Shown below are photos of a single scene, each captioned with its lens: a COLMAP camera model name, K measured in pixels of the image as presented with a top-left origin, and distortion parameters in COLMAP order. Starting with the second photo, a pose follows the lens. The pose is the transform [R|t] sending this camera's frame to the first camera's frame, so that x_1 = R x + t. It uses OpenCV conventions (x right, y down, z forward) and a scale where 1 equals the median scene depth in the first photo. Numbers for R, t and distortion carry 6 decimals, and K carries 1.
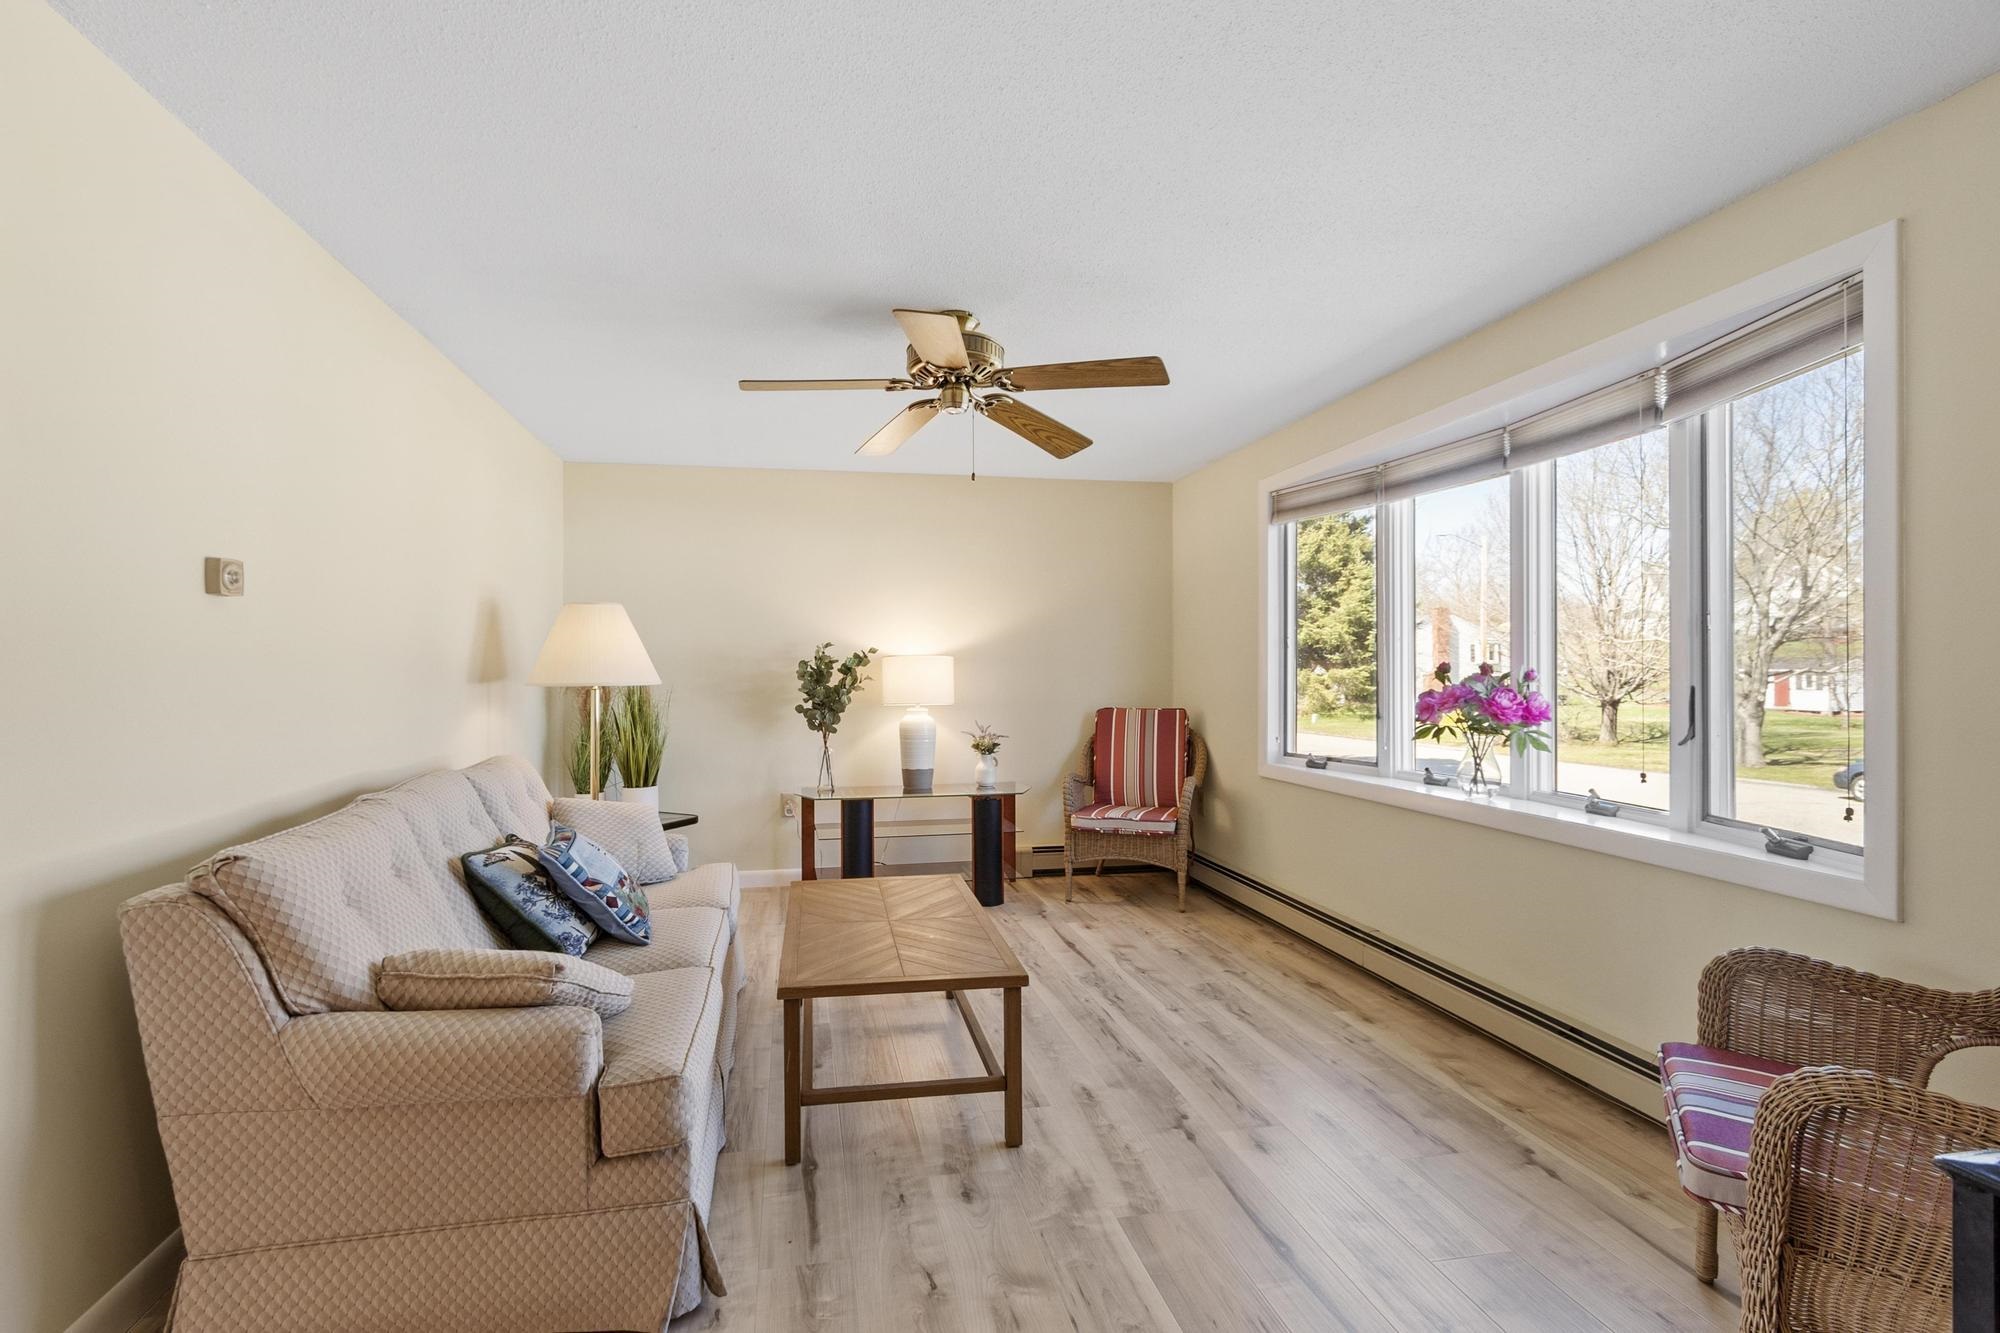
lens RADIAL K [[872.6, 0, 946.1], [0, 872.6, 668.7], [0, 0, 1]] dist [0.002403, 0.000112]
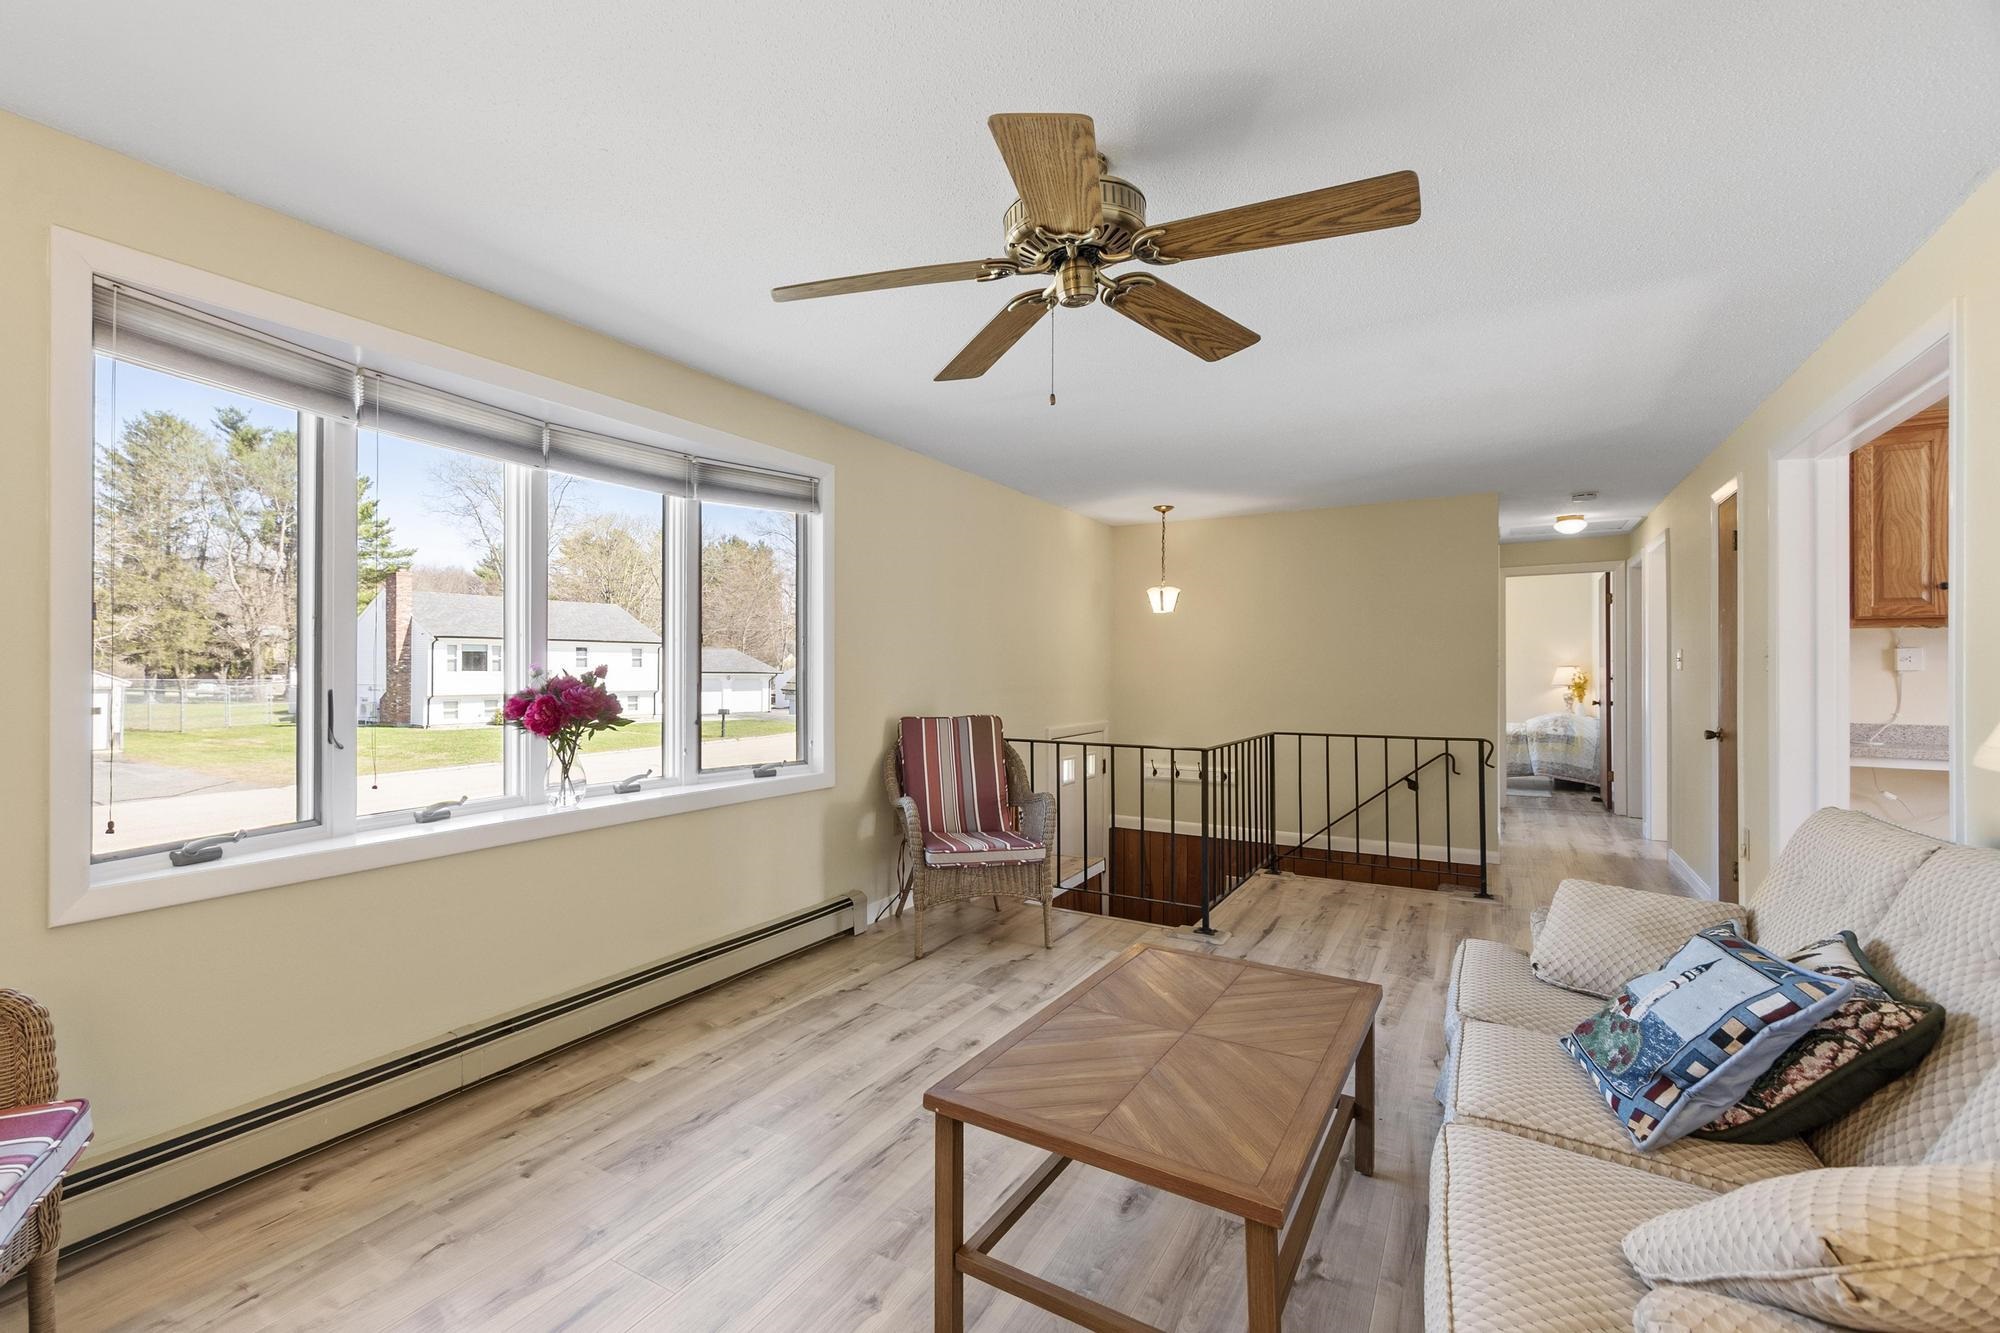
lens RADIAL K [[872.6, 0, 946.1], [0, 872.6, 668.7], [0, 0, 1]] dist [0.002403, 0.000112]
pose [[-0.747496, 0.002194, 0.664263, -0.338888], [0.000776, 0.999997, -0.002430, -0.000787], [-0.664266, -0.001301, -0.747495, 1.446386]]
